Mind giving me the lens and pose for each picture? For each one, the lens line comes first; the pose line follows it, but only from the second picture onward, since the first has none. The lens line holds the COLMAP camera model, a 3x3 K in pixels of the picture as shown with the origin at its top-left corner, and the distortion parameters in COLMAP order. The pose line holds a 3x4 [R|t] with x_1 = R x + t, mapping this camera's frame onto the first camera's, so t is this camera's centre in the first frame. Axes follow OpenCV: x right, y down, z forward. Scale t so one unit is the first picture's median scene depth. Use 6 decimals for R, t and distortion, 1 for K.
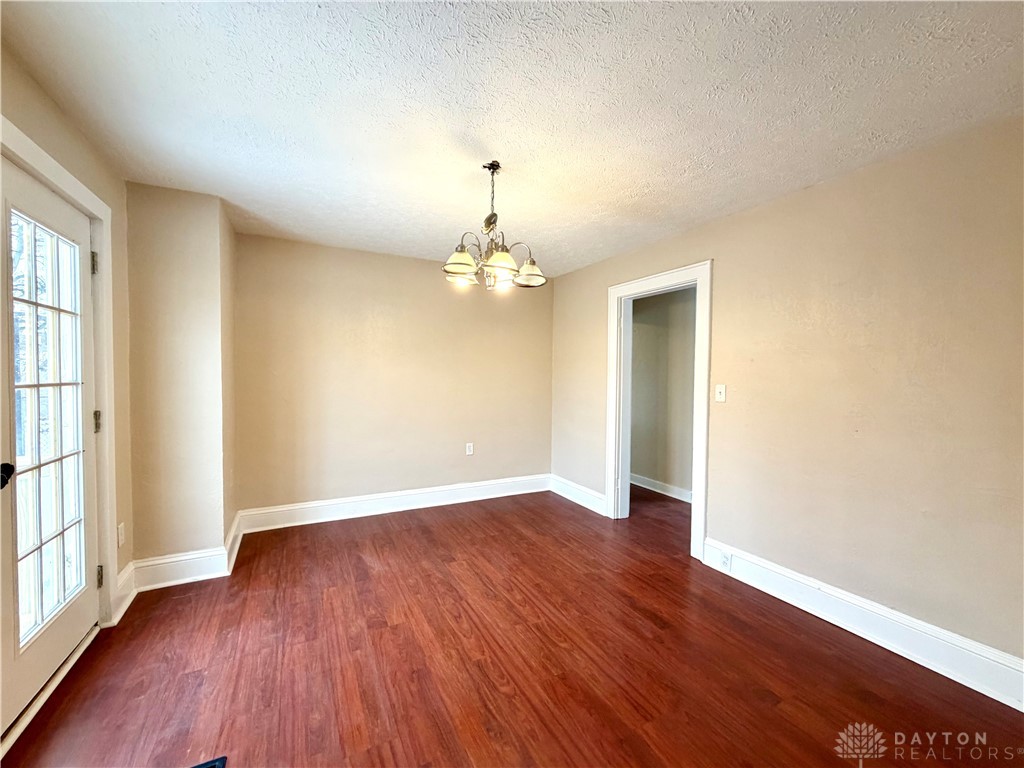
lens RADIAL K [[408.2, 0, 512.0], [0, 408.2, 384.0], [0, 0, 1]] dist [0.000077, -0.000050]
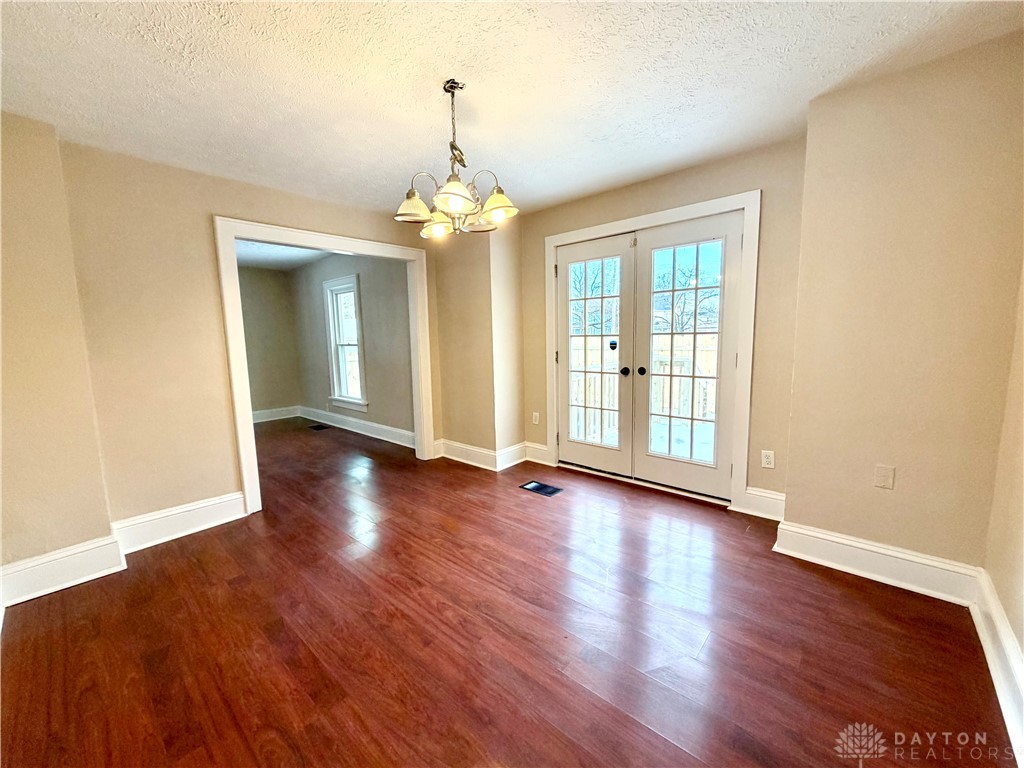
lens RADIAL K [[408.2, 0, 512.0], [0, 408.2, 384.0], [0, 0, 1]] dist [0.000077, -0.000050]
pose [[-0.938912, 0.055403, -0.339668, 0.160766], [0.006598, 0.989674, 0.143187, -0.032523], [0.344093, 0.132198, -0.929582, 1.904241]]
